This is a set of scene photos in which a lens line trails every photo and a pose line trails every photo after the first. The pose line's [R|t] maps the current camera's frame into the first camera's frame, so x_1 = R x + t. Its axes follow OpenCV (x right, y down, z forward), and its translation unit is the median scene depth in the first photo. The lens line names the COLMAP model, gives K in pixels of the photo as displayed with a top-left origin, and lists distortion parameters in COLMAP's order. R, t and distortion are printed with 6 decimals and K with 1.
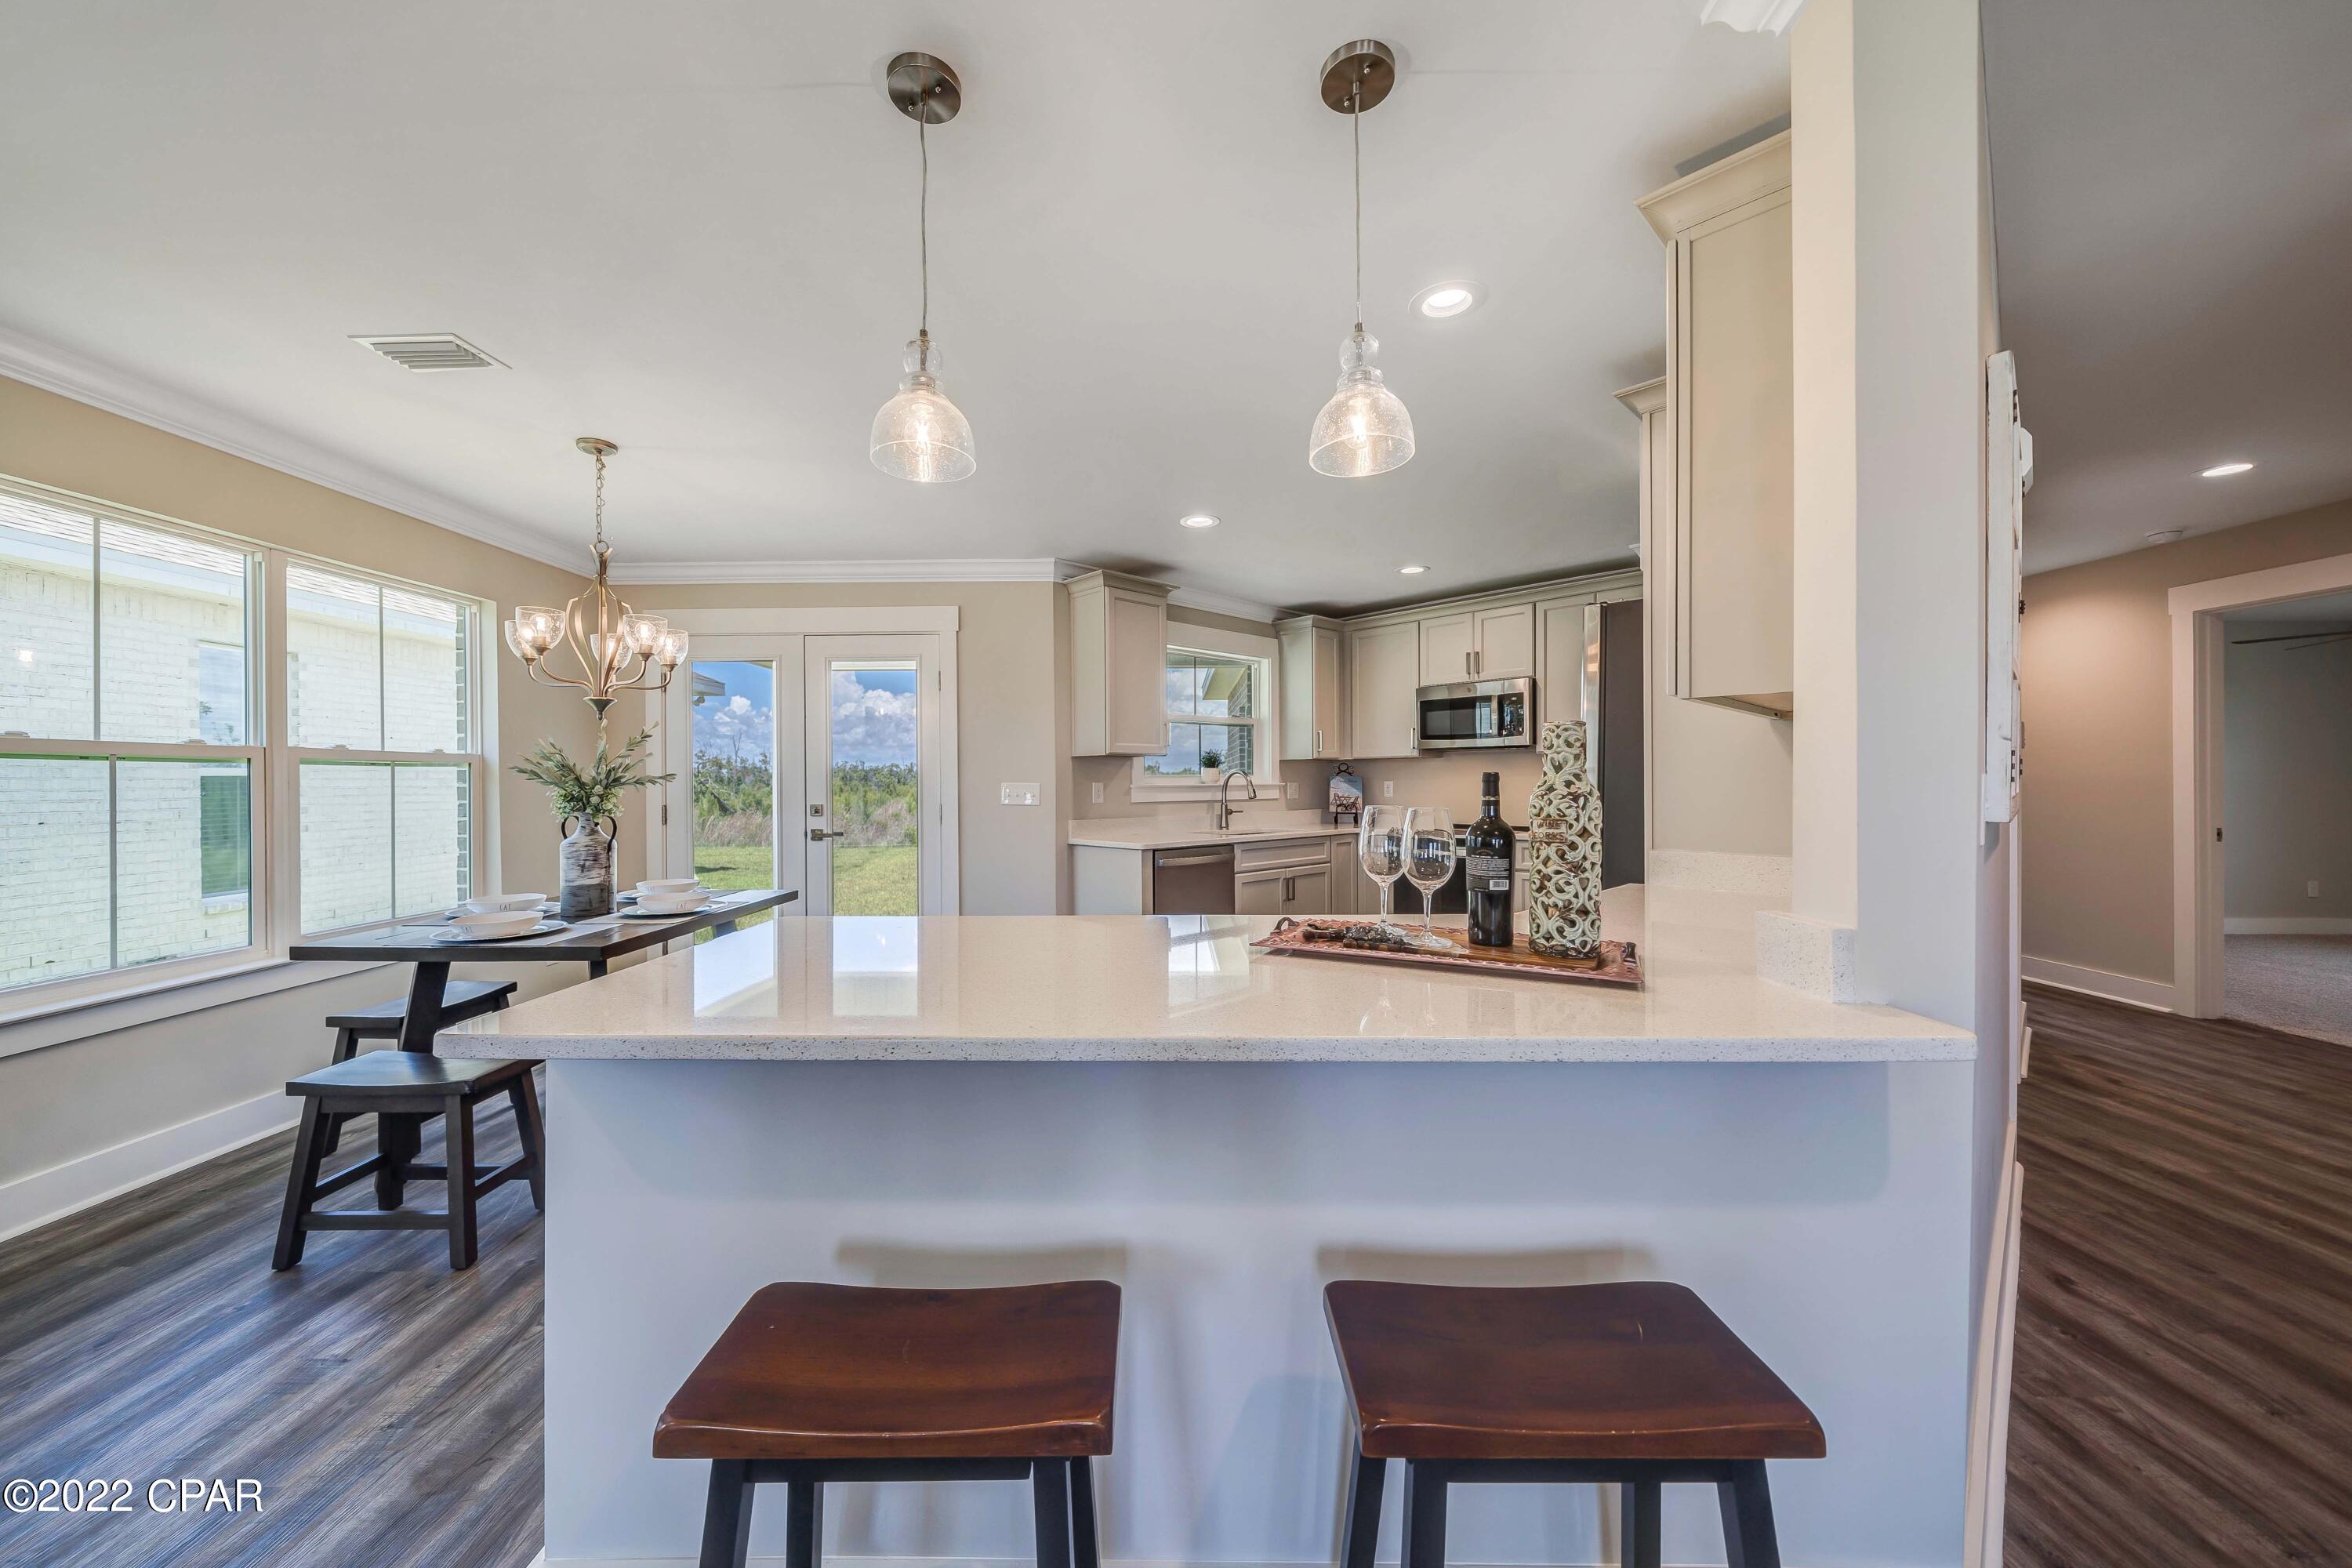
lens RADIAL K [[826.3, 0, 1162.2], [0, 826.3, 782.5], [0, 0, 1]] dist [-0.001731, -0.000161]
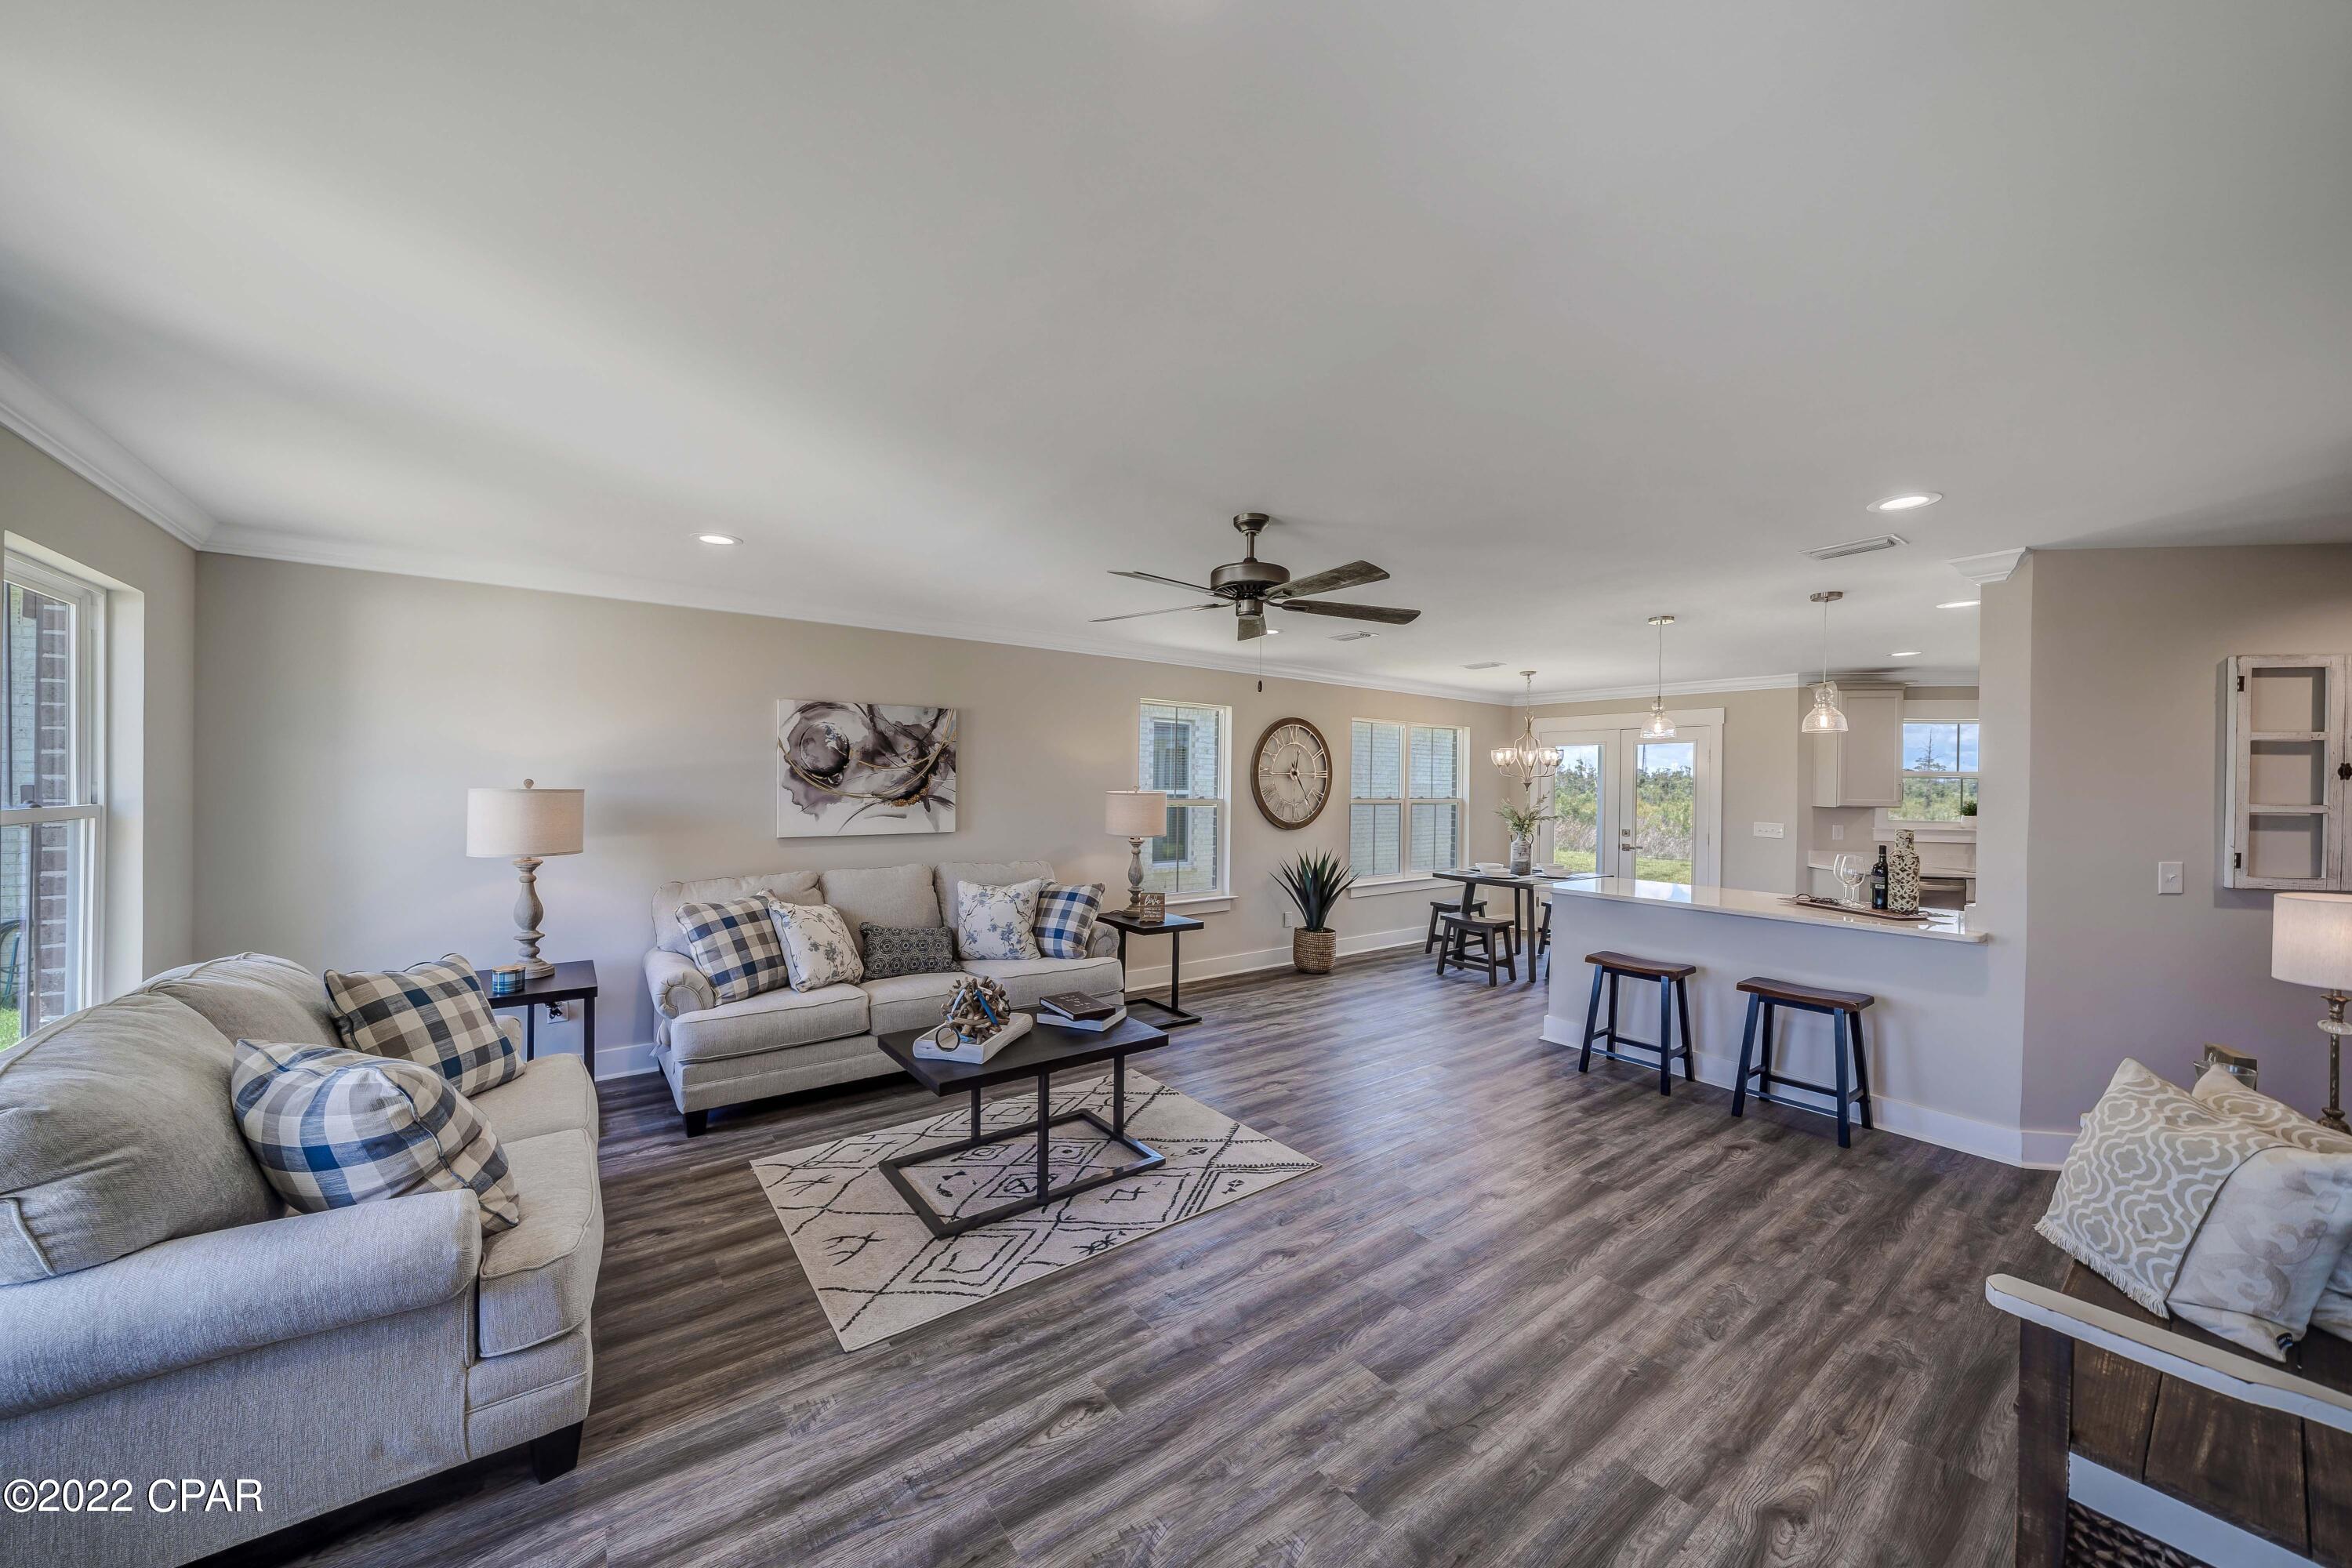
lens RADIAL K [[826.3, 0, 1159.7], [0, 826.3, 781.2], [0, 0, 1]] dist [-0.001731, -0.000161]
pose [[0.607769, 0.012522, -0.794015, 0.412619], [-0.017986, 0.999836, 0.002000, -0.069486], [0.793910, 0.013066, 0.607894, -0.947823]]
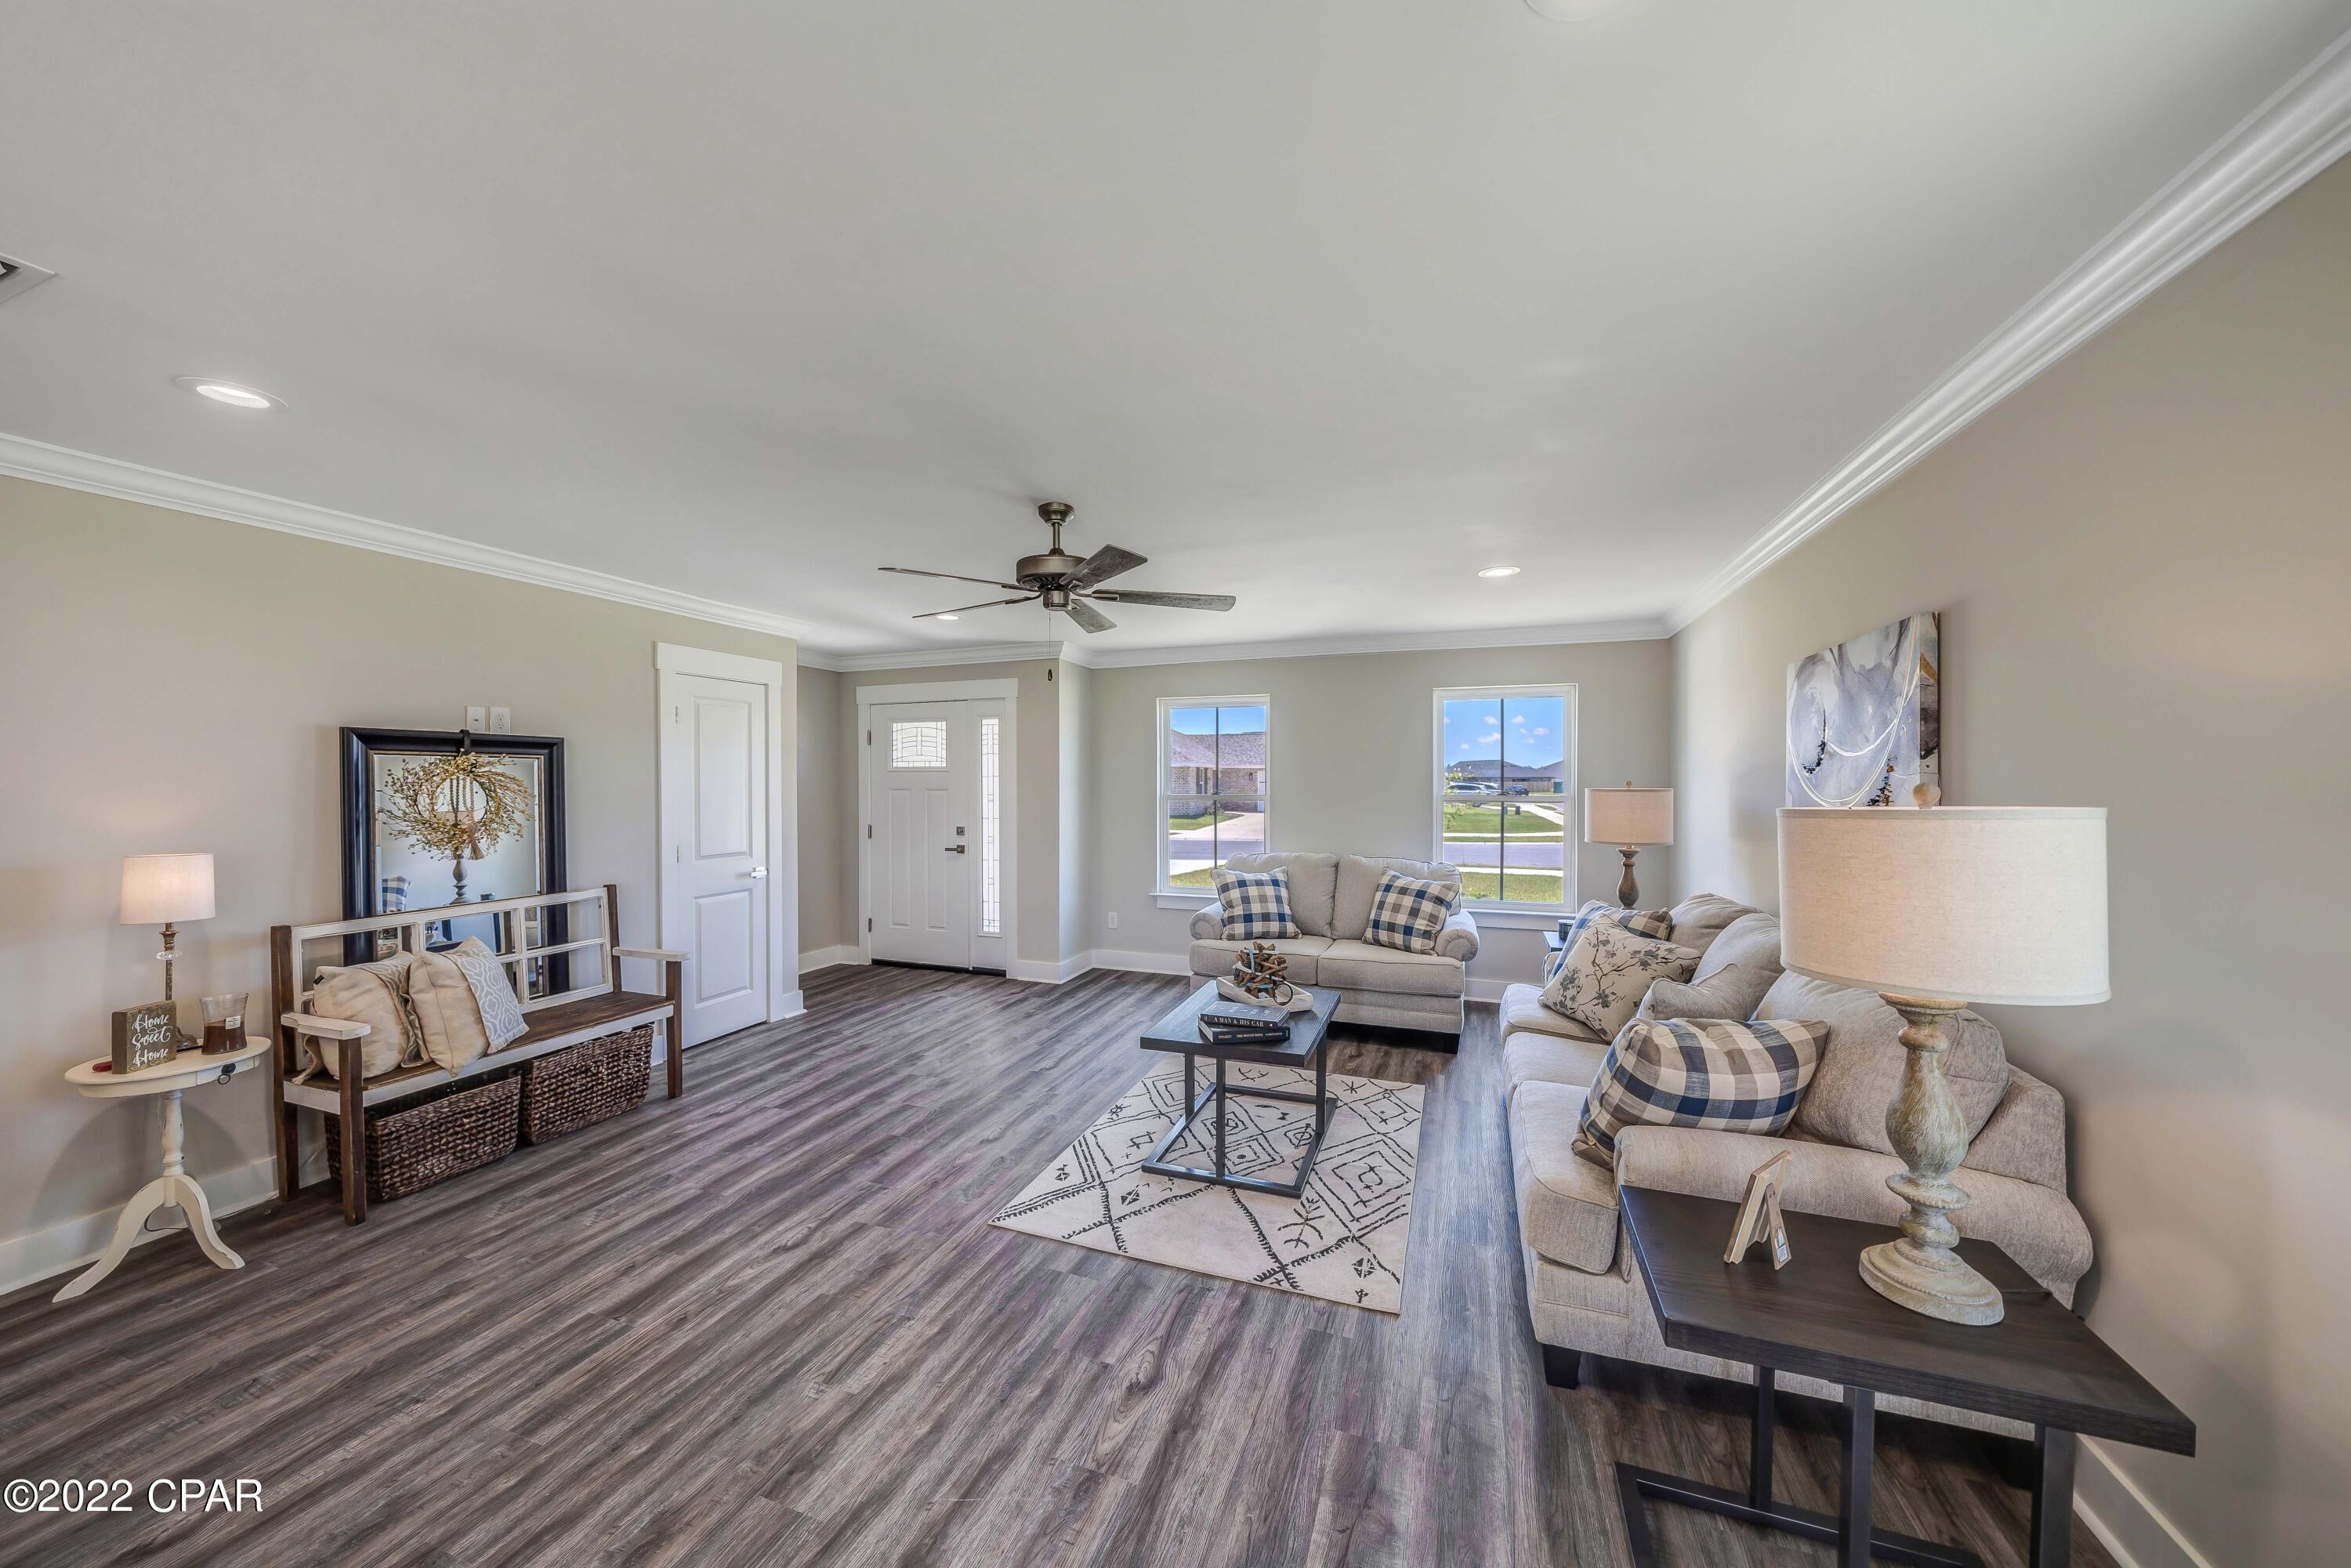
lens RADIAL K [[825.9, 0, 1167.8], [0, 825.9, 786.3], [0, 0, 1]] dist [-0.001731, -0.000161]
pose [[-0.945754, 0.003519, 0.324865, -0.521268], [0.006811, 0.999936, 0.008996, -0.063730], [-0.324813, 0.010721, -0.945718, 0.308416]]
